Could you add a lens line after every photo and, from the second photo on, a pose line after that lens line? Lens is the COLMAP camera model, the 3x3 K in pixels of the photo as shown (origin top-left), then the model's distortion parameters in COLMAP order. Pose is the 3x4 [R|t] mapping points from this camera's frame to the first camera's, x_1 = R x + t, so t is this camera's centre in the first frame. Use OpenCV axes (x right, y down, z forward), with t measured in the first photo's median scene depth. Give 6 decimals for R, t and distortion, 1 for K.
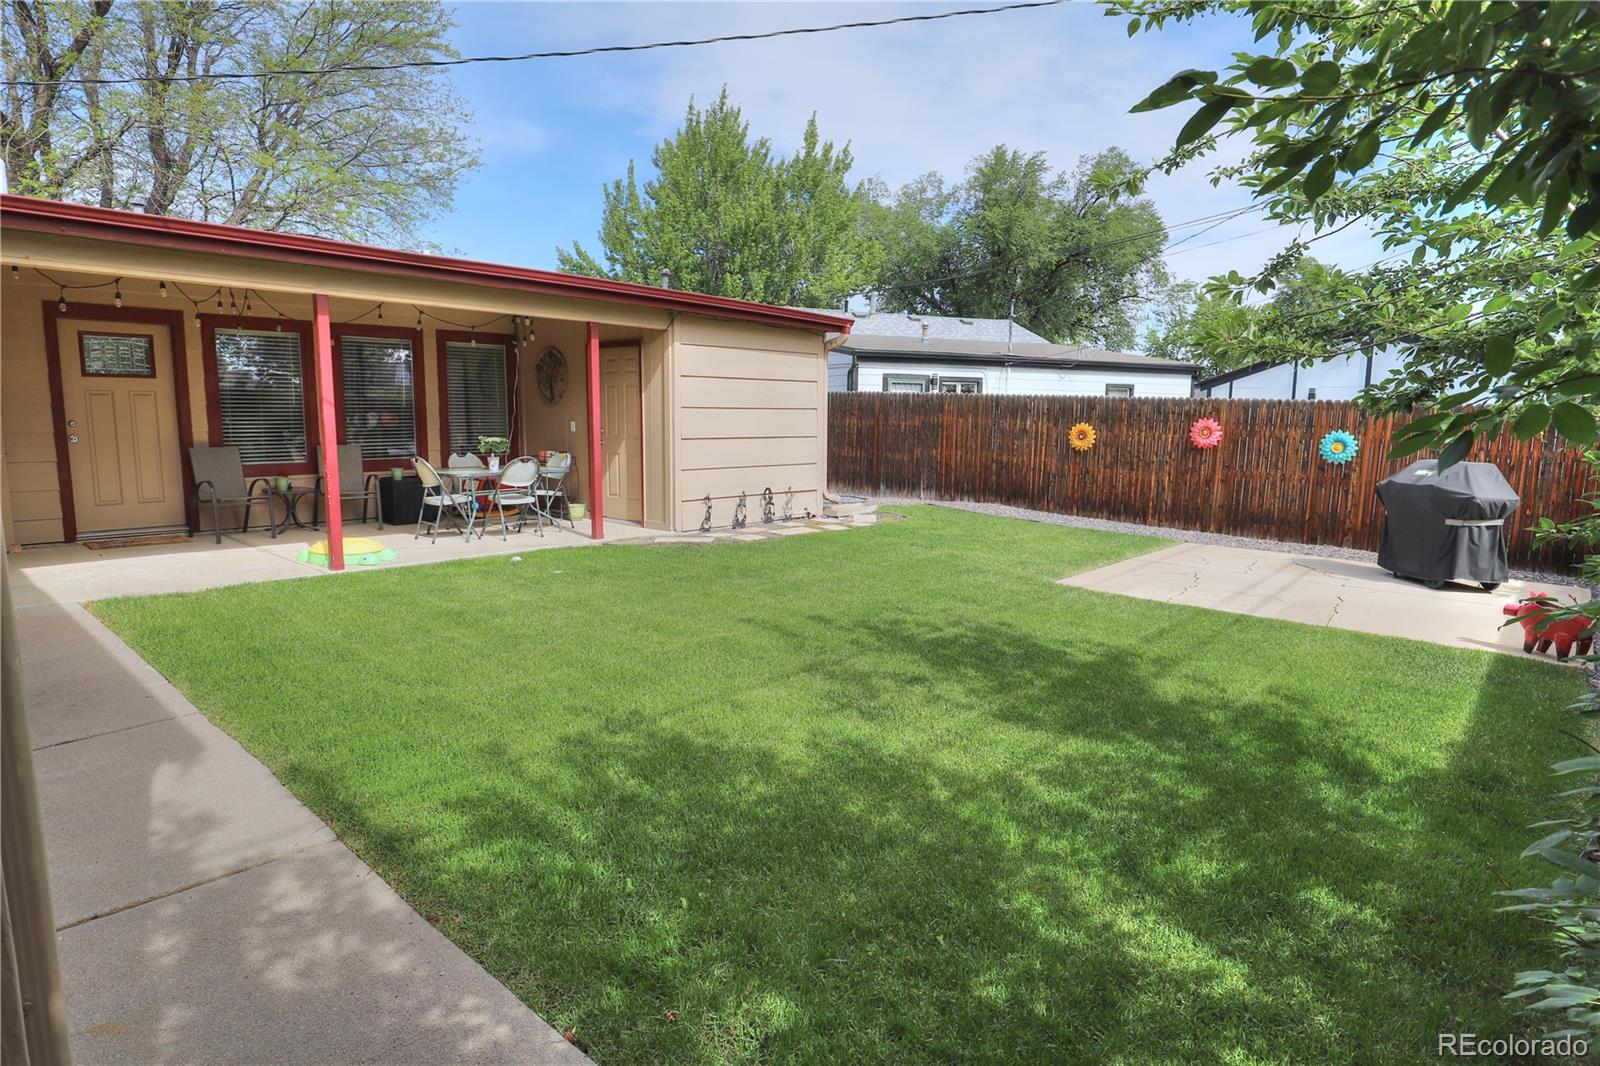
lens RADIAL K [[909.2, 0, 802.2], [0, 909.2, 539.4], [0, 0, 1]] dist [-0.001523, 0.000264]
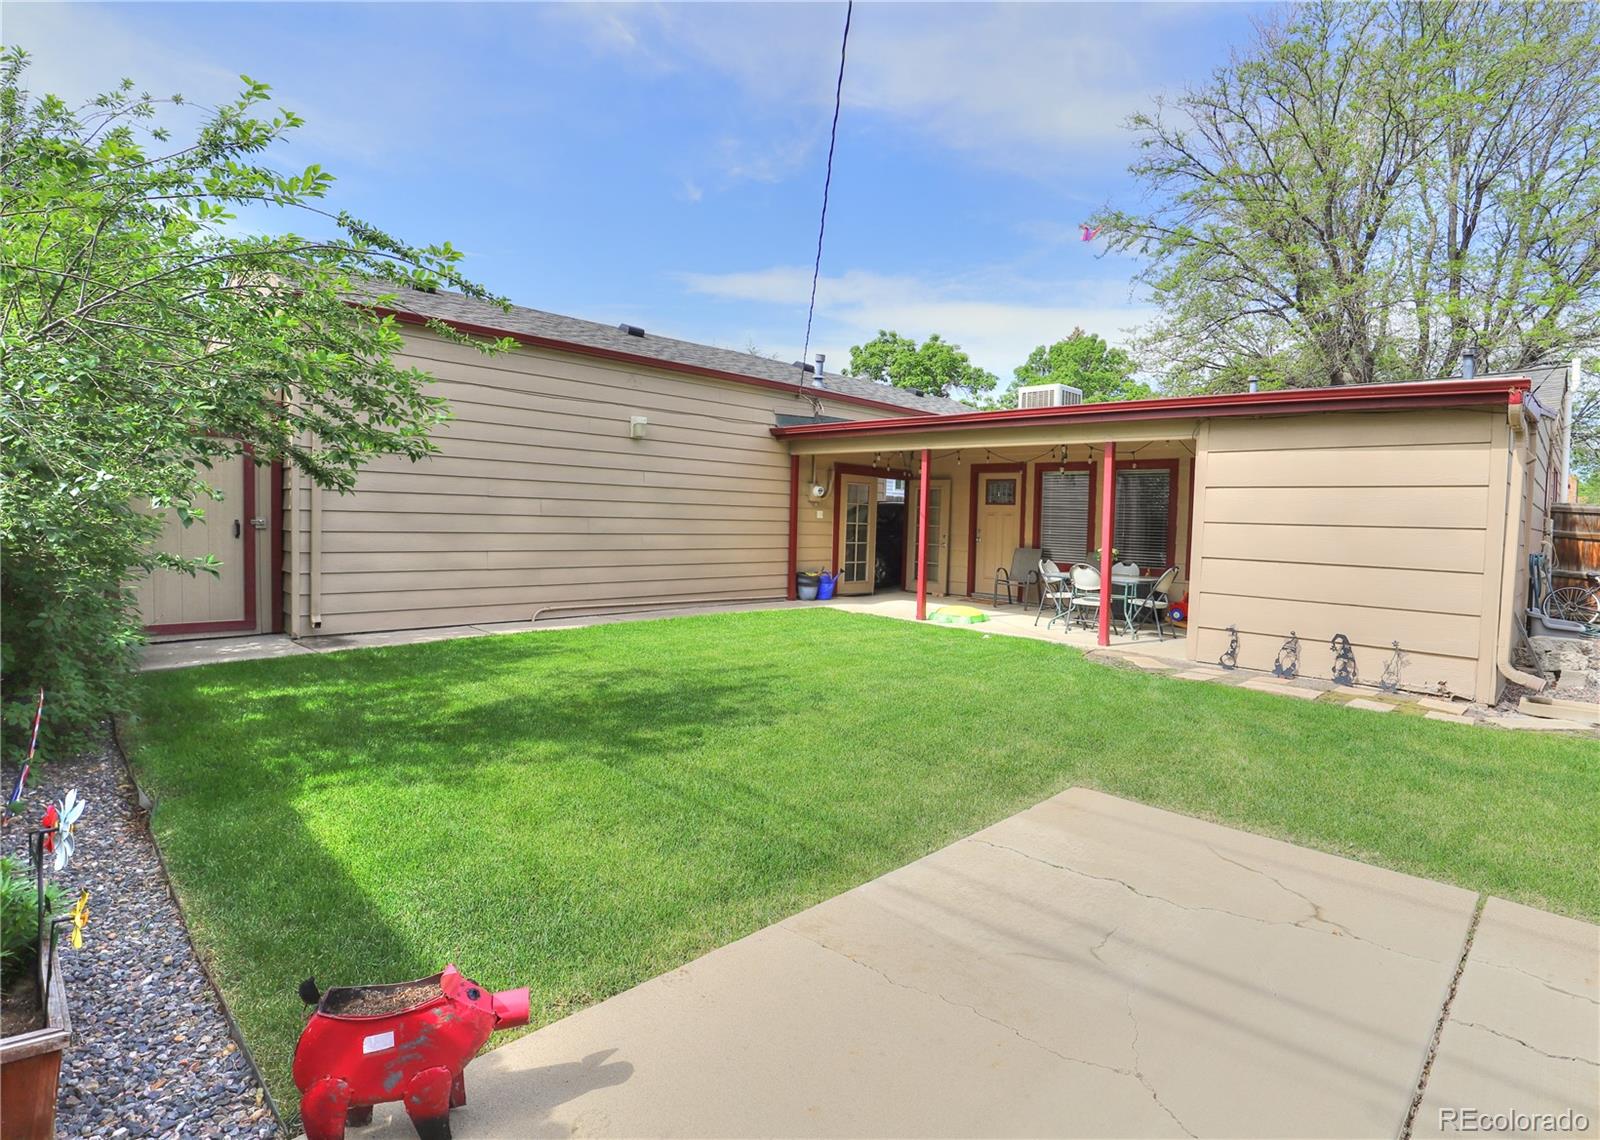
lens RADIAL K [[782.0, 0, 804.7], [0, 782.0, 560.6], [0, 0, 1]] dist [0.000554, -0.000053]
pose [[-0.039482, 0.043497, -0.998273, 0.657026], [-0.172374, 0.983778, 0.049683, -0.079351], [0.984240, 0.174038, -0.031343, 0.647787]]
